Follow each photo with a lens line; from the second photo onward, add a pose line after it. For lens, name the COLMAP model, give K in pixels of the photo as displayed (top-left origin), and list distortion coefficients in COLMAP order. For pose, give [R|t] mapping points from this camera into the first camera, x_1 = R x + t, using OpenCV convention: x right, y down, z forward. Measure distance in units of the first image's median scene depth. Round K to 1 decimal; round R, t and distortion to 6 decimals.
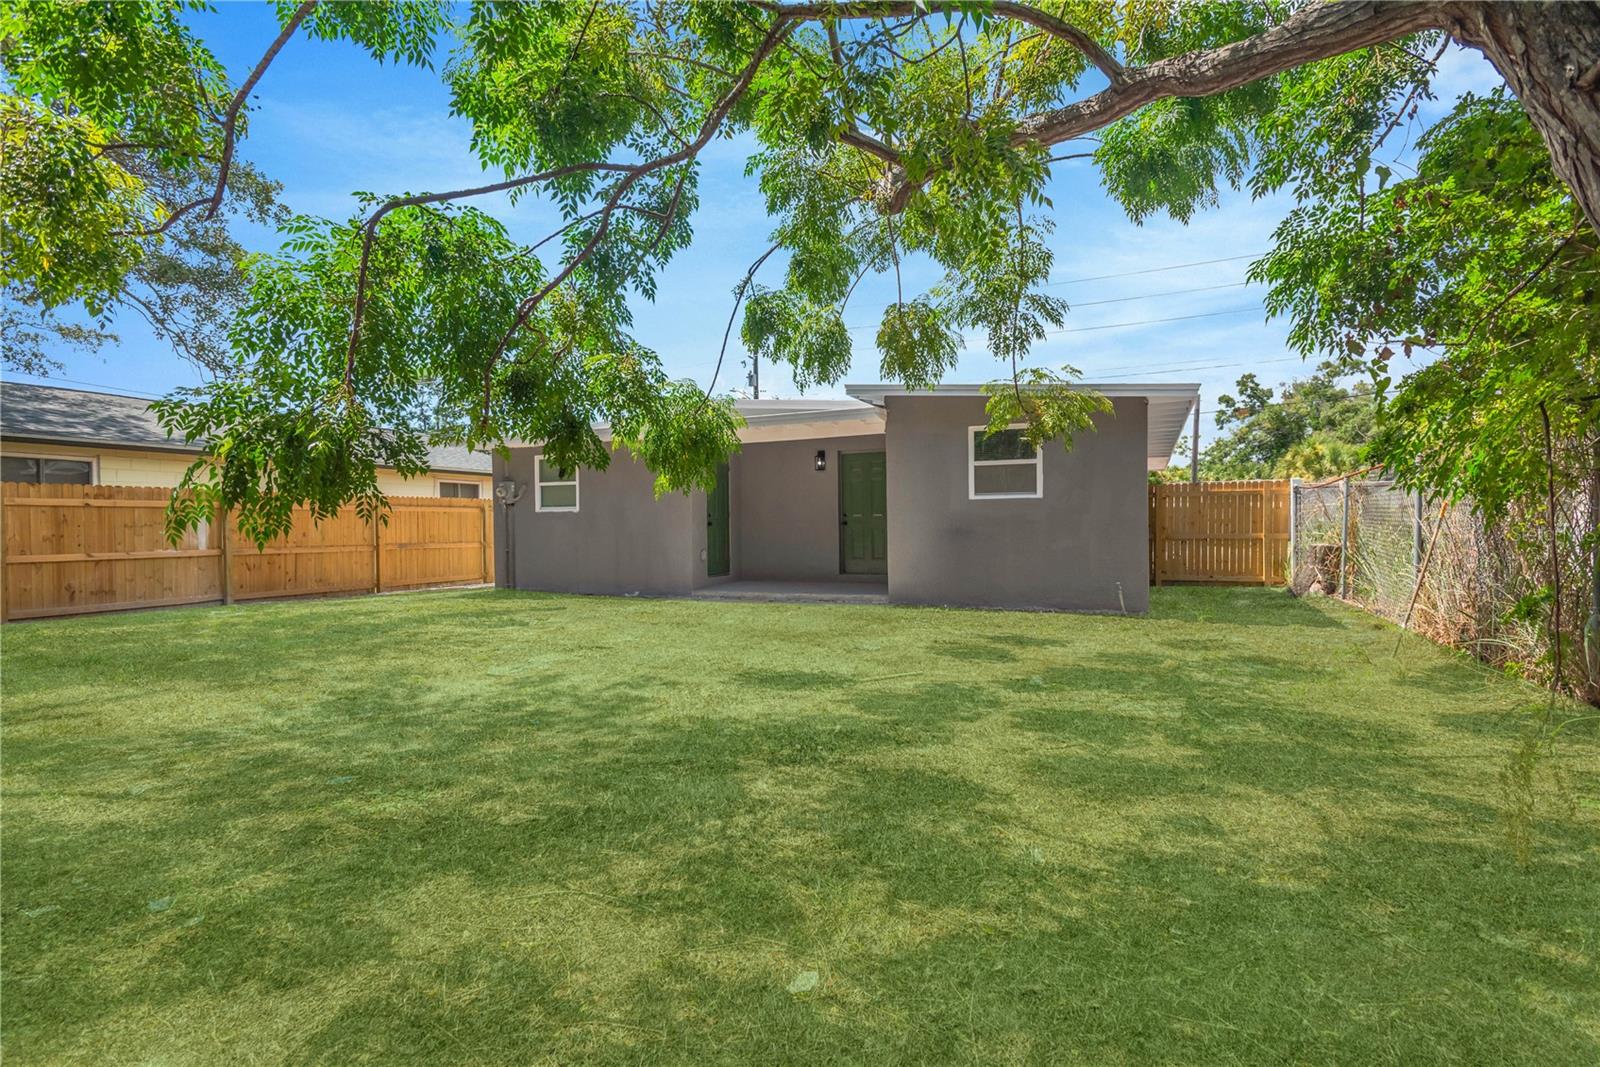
lens RADIAL K [[748.6, 0, 805.8], [0, 748.6, 534.0], [0, 0, 1]] dist [0.016236, -0.001404]
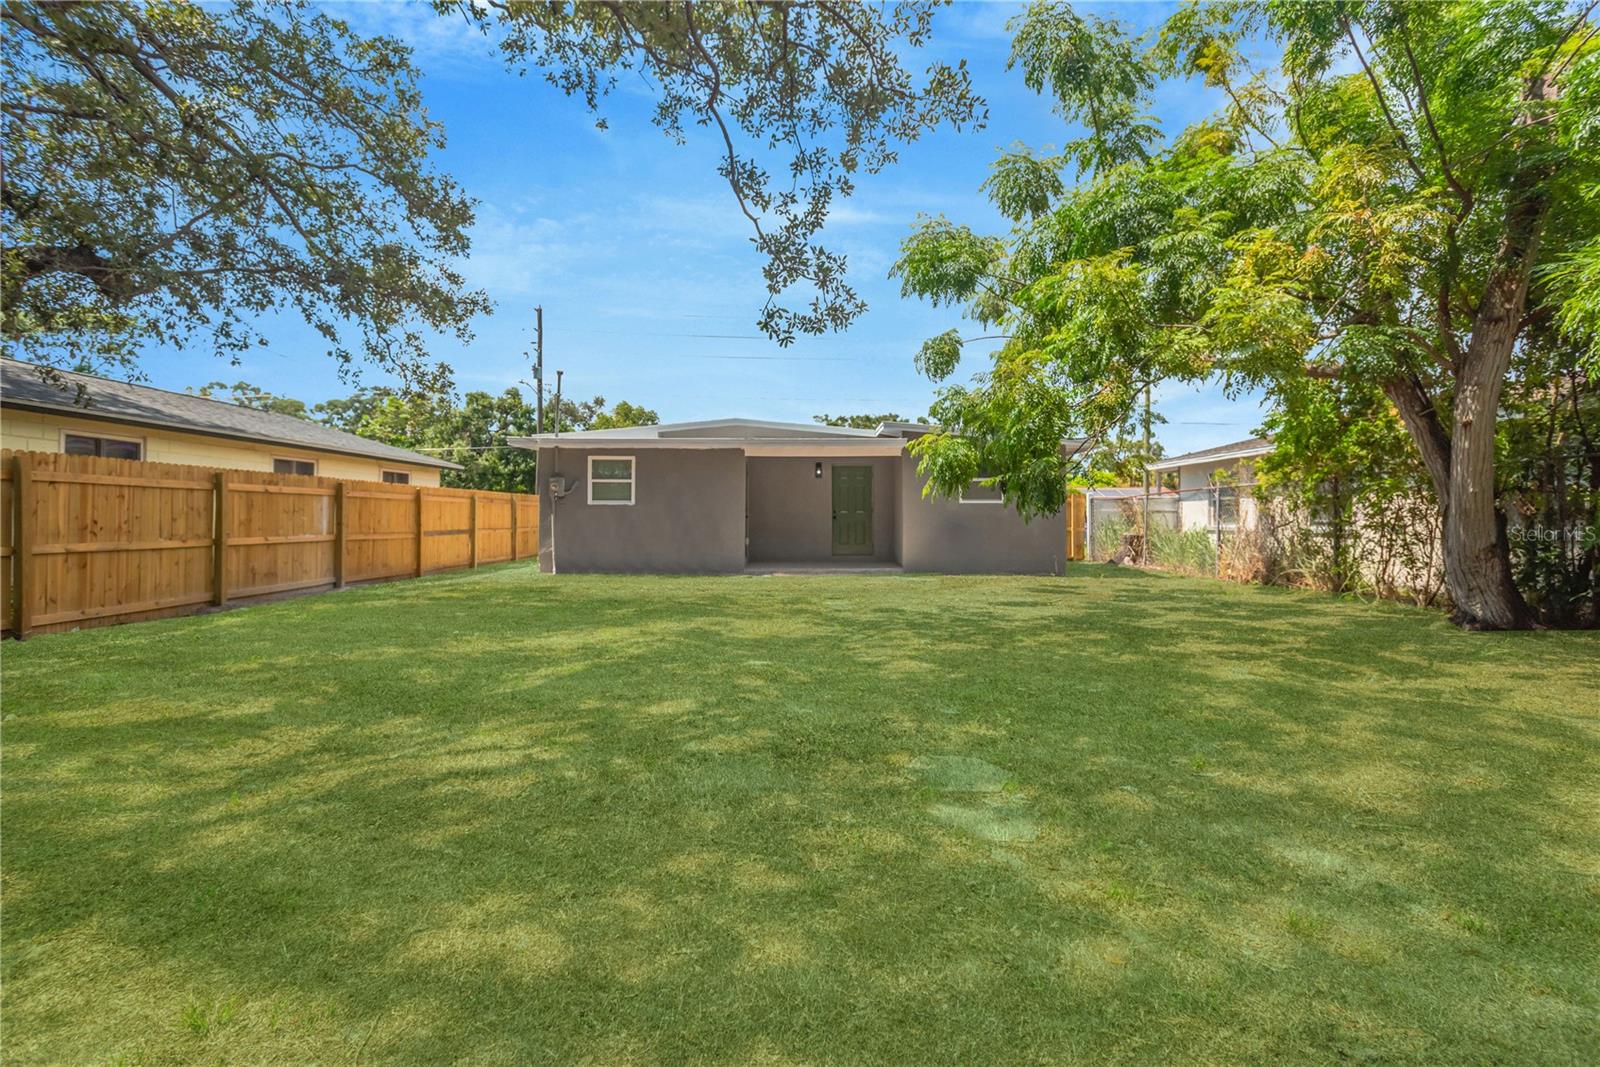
lens RADIAL K [[748.6, 0, 805.8], [0, 748.6, 534.0], [0, 0, 1]] dist [0.016236, -0.001404]
pose [[0.914981, 0.004700, 0.403470, -0.641993], [-0.006872, 0.999969, 0.003936, 0.011699], [-0.403439, -0.006374, 0.914984, -0.245504]]
